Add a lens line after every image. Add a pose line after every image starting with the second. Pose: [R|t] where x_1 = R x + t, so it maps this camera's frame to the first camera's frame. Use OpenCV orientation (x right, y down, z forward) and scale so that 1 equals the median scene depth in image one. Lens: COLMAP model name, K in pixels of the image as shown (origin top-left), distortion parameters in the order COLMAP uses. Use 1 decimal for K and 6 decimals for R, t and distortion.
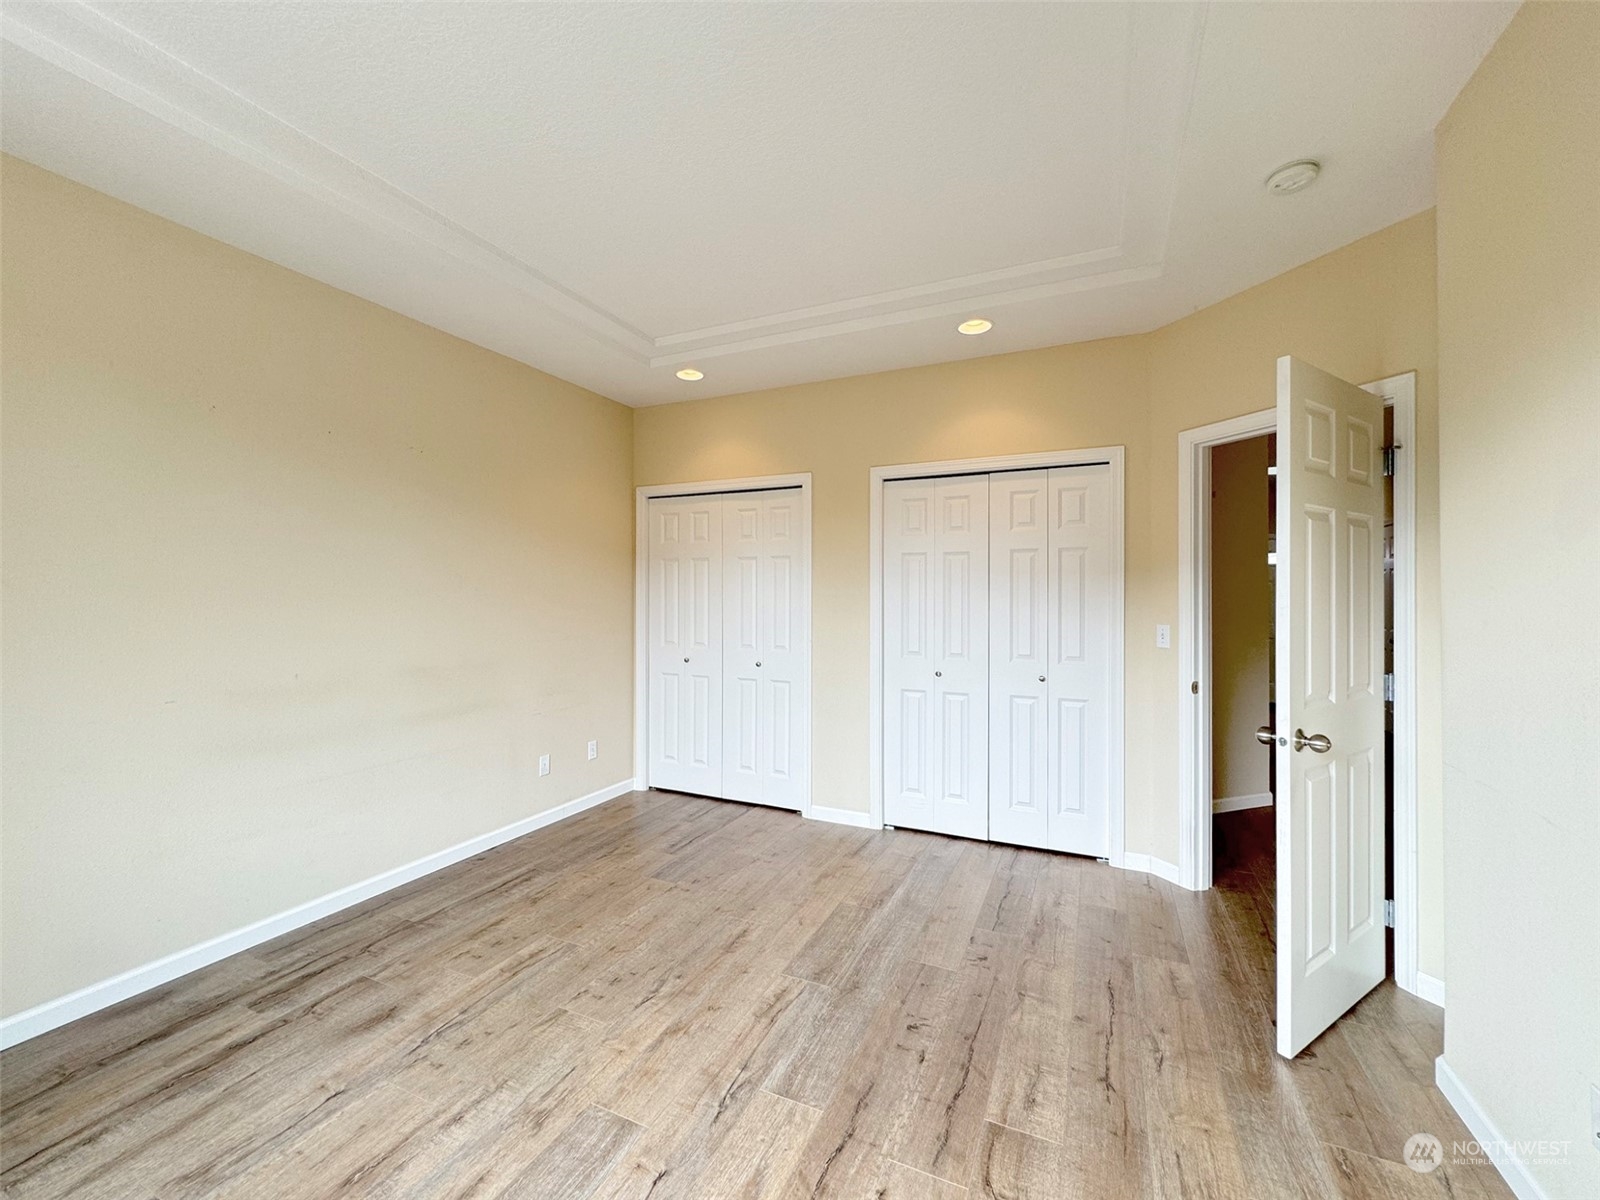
lens RADIAL K [[650.8, 0, 791.9], [0, 650.8, 597.6], [0, 0, 1]] dist [-0.000165, 0.000043]
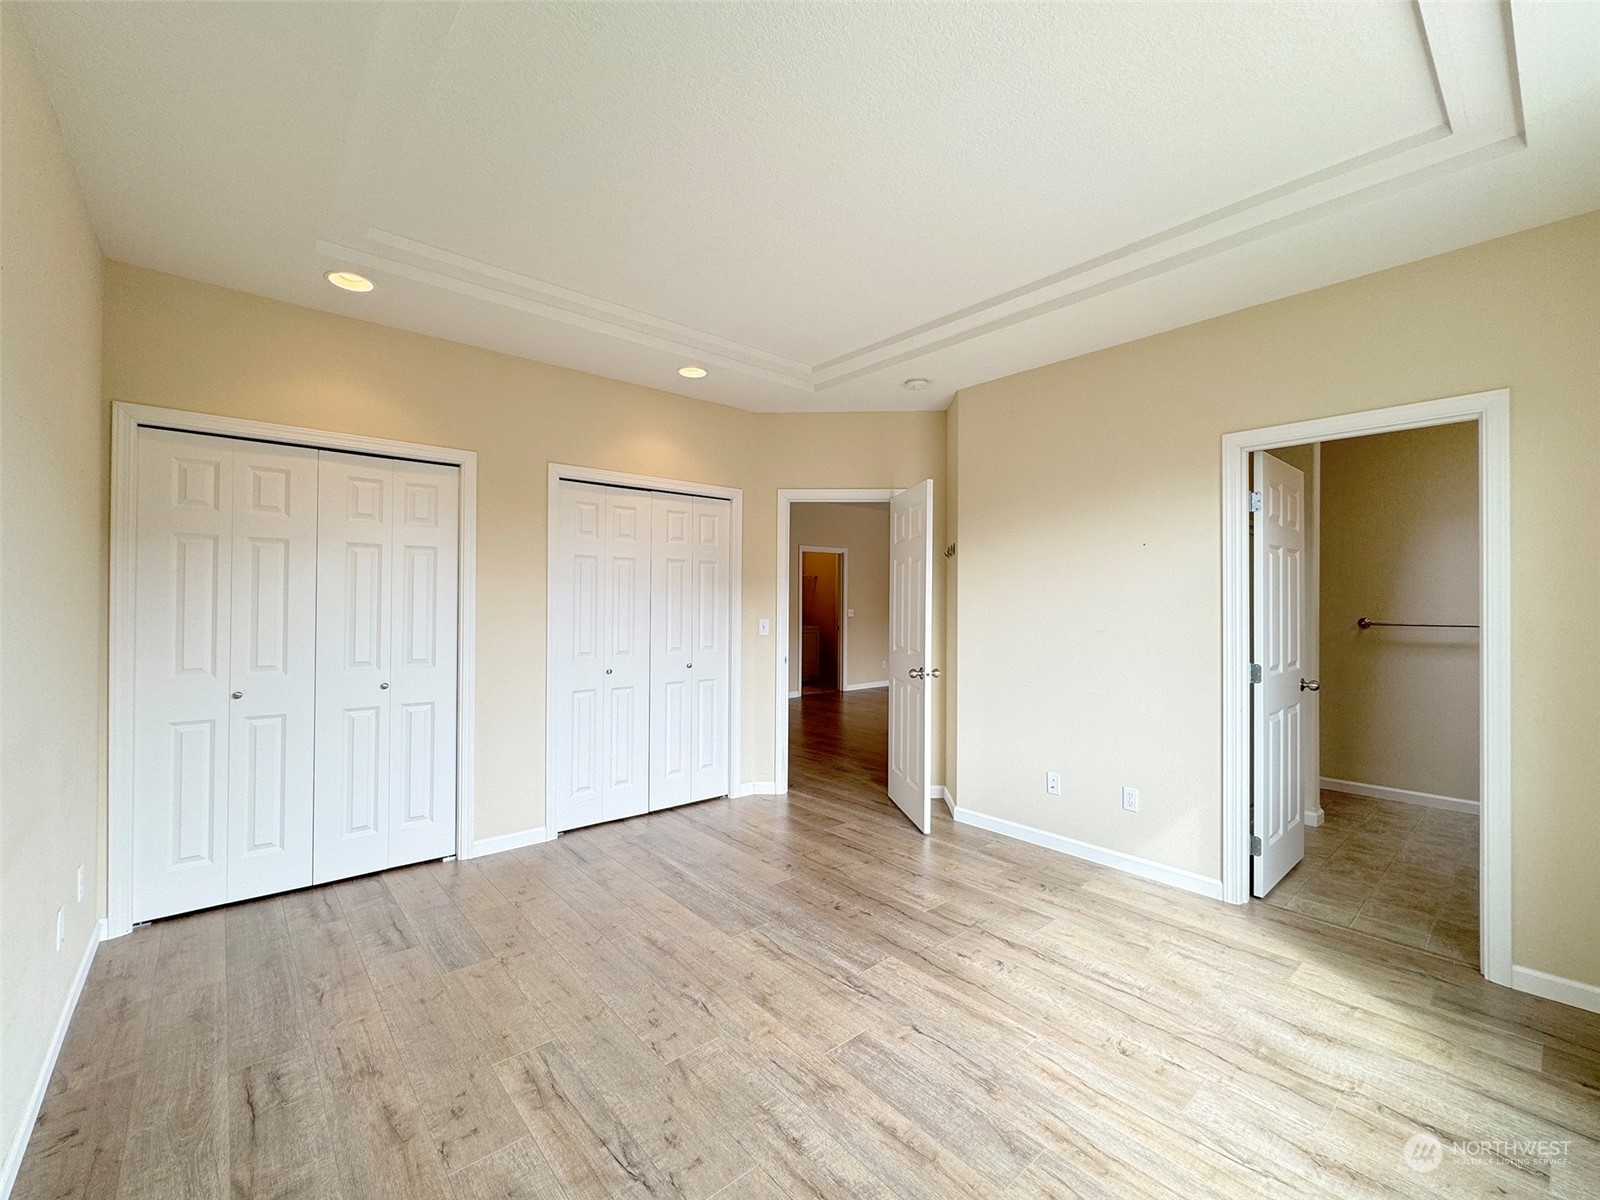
lens RADIAL K [[673.5, 0, 800.0], [0, 673.5, 600.0], [0, 0, 1]] dist [-0.002801, 0.000064]
pose [[0.403332, 0.002753, 0.915049, -0.712313], [-0.005854, 0.999983, -0.000428, -0.000793], [-0.915035, -0.005184, 0.403341, 0.297640]]
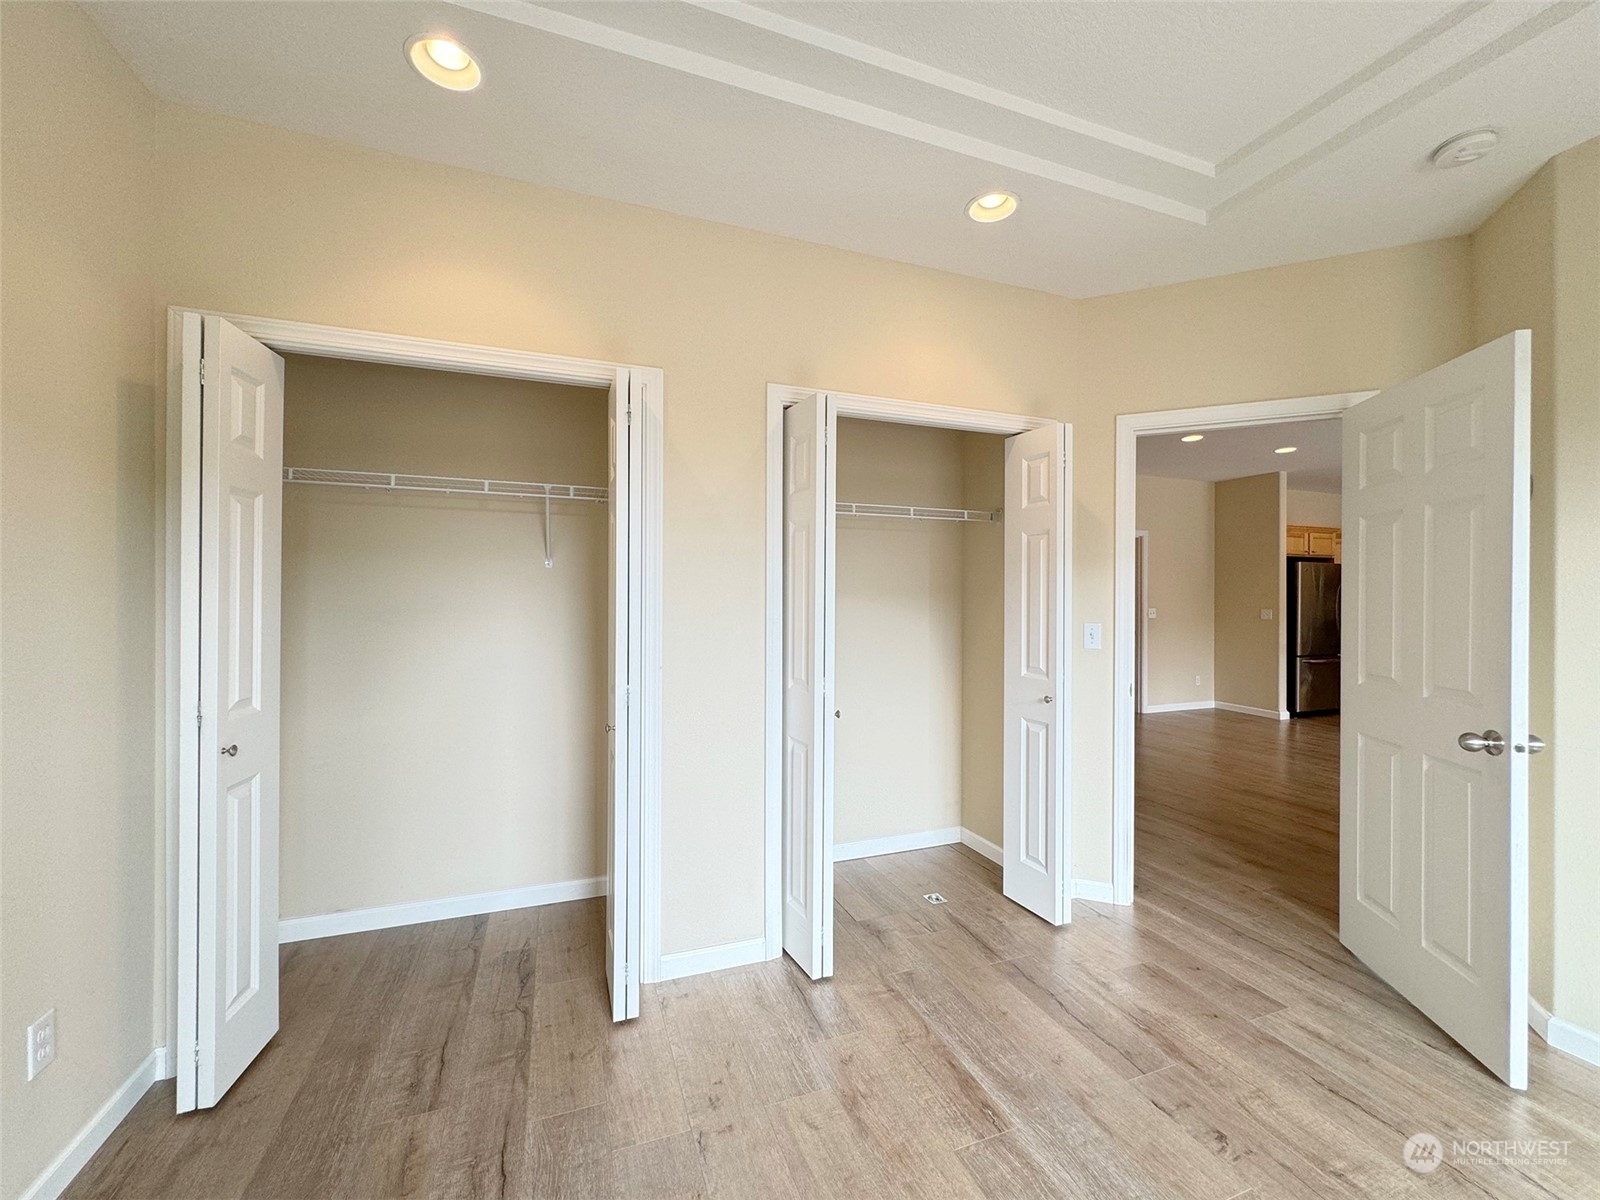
lens RADIAL K [[645.5, 0, 800.5], [0, 645.5, 603.5], [0, 0, 1]] dist [-0.002210, -0.000001]
pose [[0.694203, -0.003500, 0.719771, -0.339235], [-0.004130, 0.999952, 0.008846, 0.007074], [-0.719767, -0.009113, 0.694155, 0.618533]]
